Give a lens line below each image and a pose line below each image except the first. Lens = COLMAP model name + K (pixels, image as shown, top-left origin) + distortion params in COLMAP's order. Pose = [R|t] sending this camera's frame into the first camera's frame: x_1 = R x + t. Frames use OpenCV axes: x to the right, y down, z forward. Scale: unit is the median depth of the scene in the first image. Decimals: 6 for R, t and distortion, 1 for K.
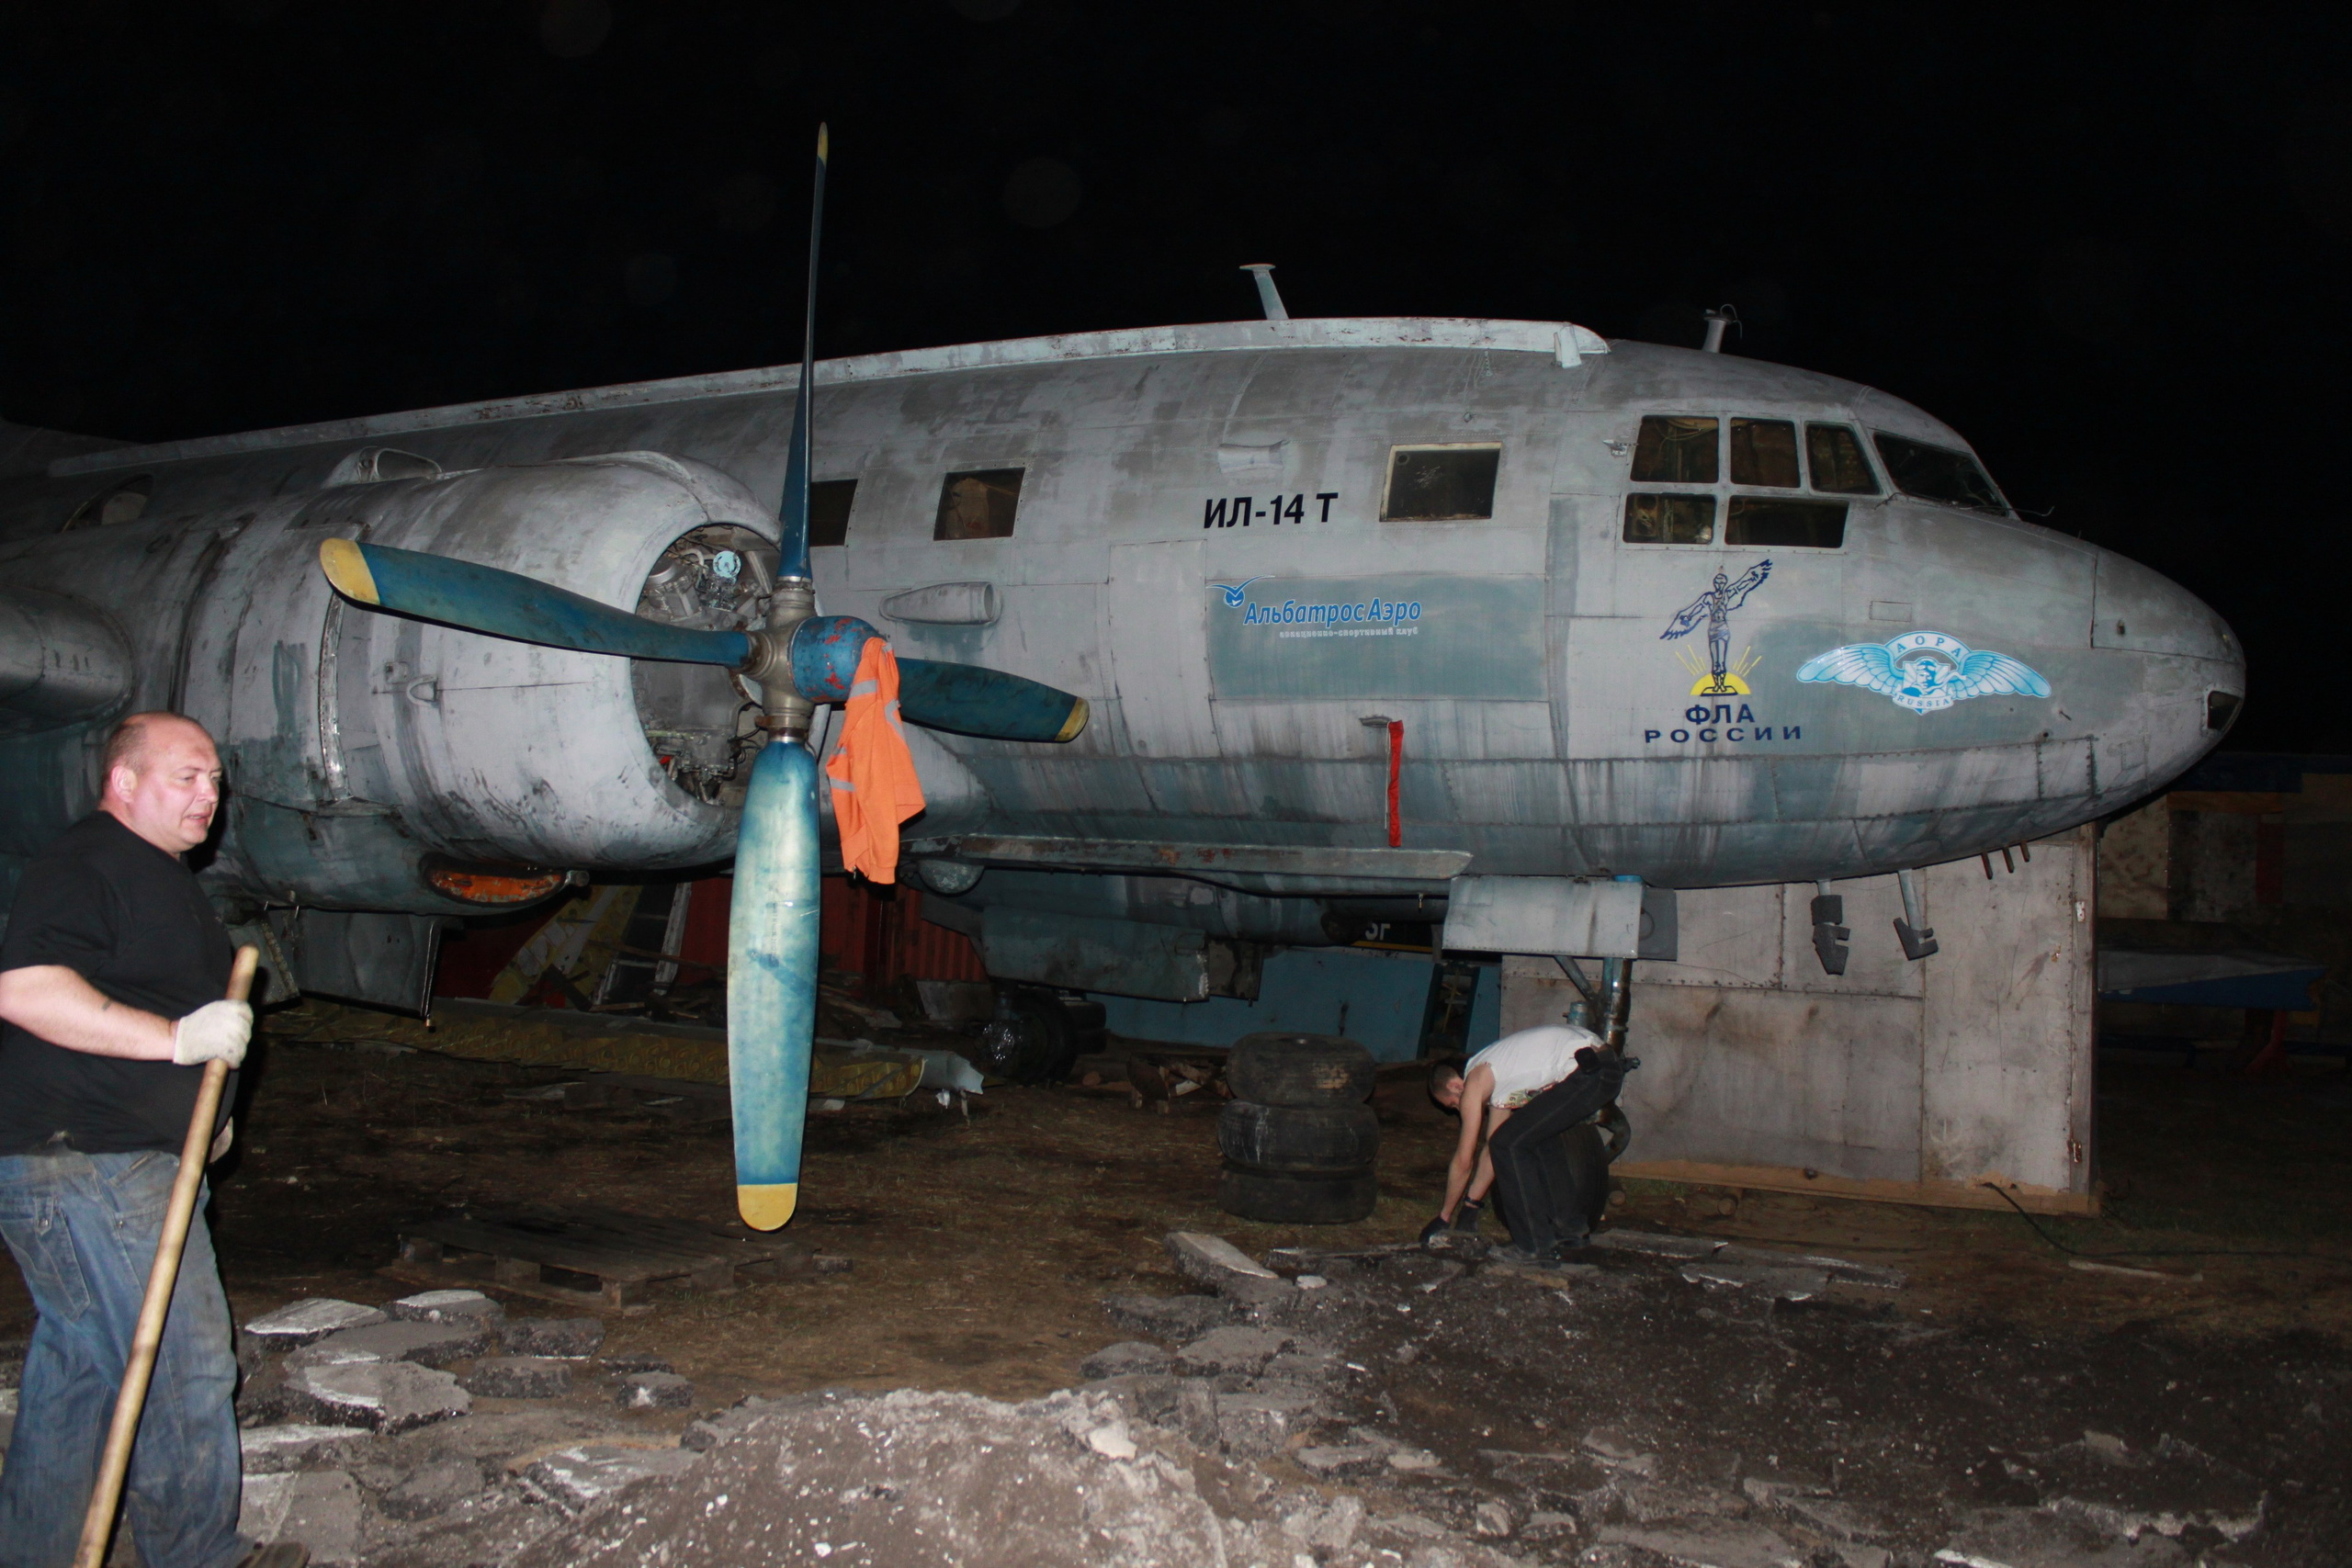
lens RADIAL K [[2015.7, 0, 1175.9], [0, 2015.7, 788.5], [0, 0, 1]] dist [-0.122749, 0.073113]
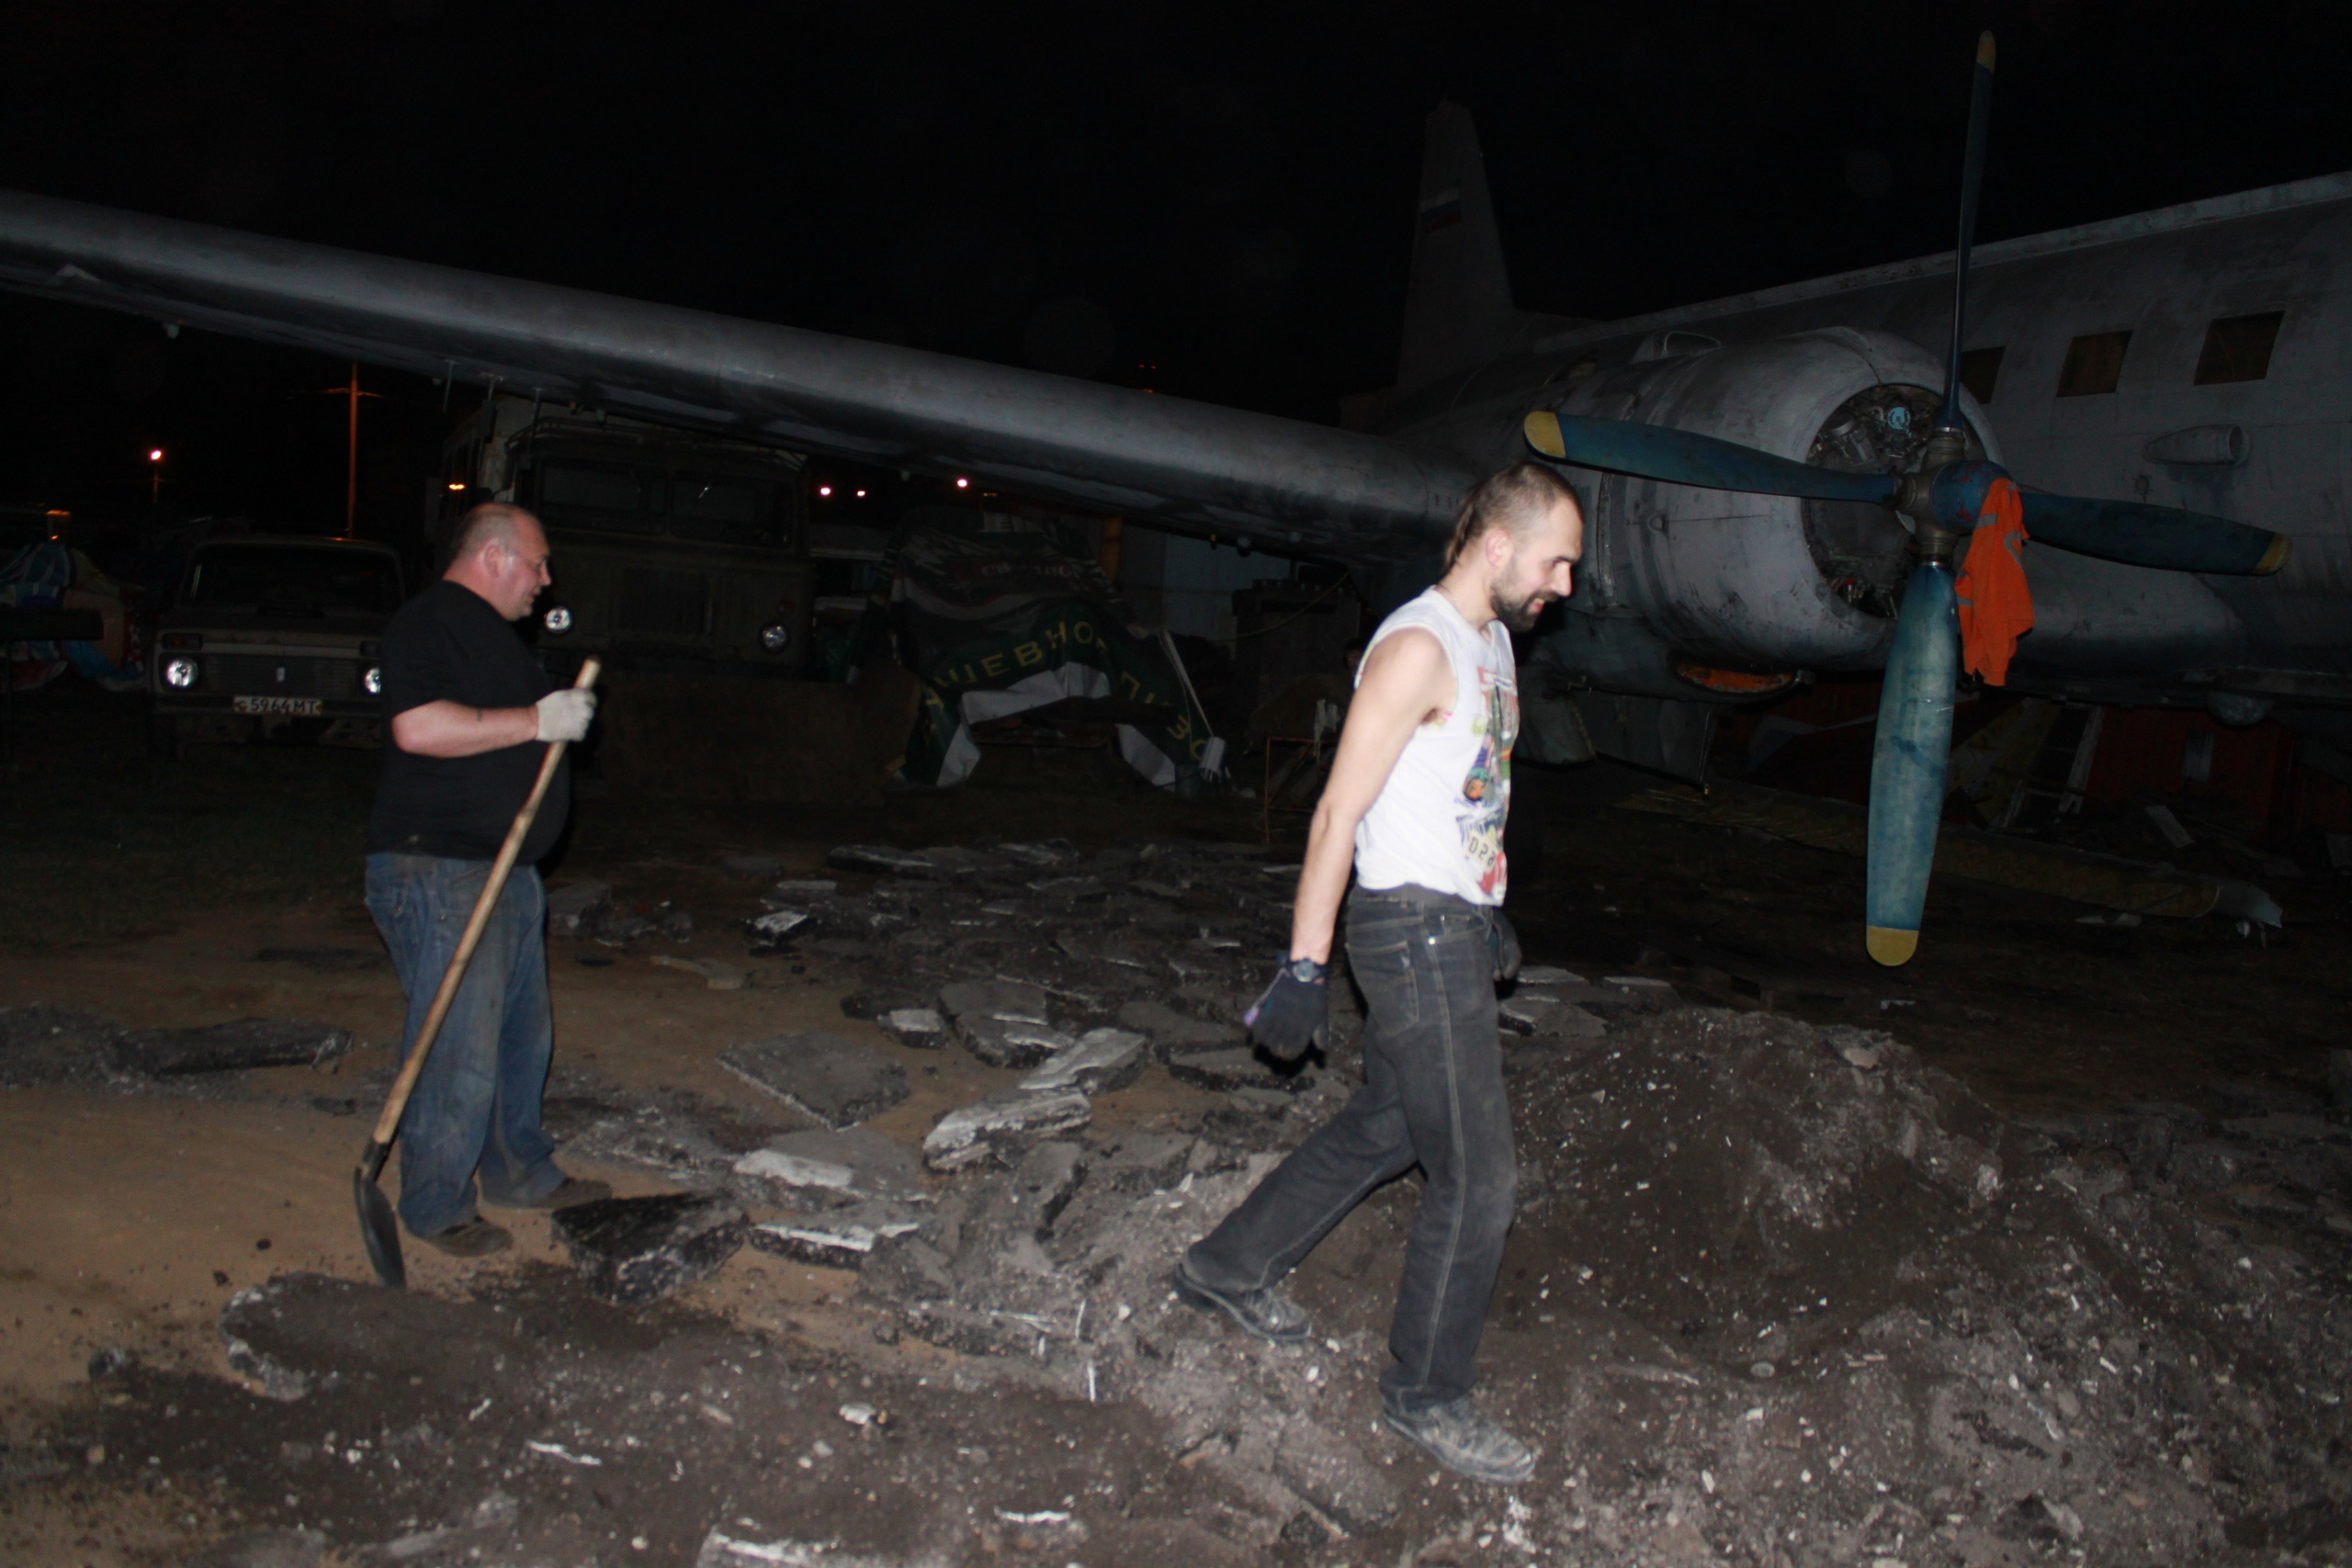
lens RADIAL K [[2015.7, 0, 1167.9], [0, 2015.7, 777.6], [0, 0, 1]] dist [-0.122749, 0.073113]
pose [[0.723142, 0.078870, -0.686182, 0.287428], [-0.028779, 0.996037, 0.084156, 0.015825], [0.690100, -0.041109, 0.722546, -0.171758]]
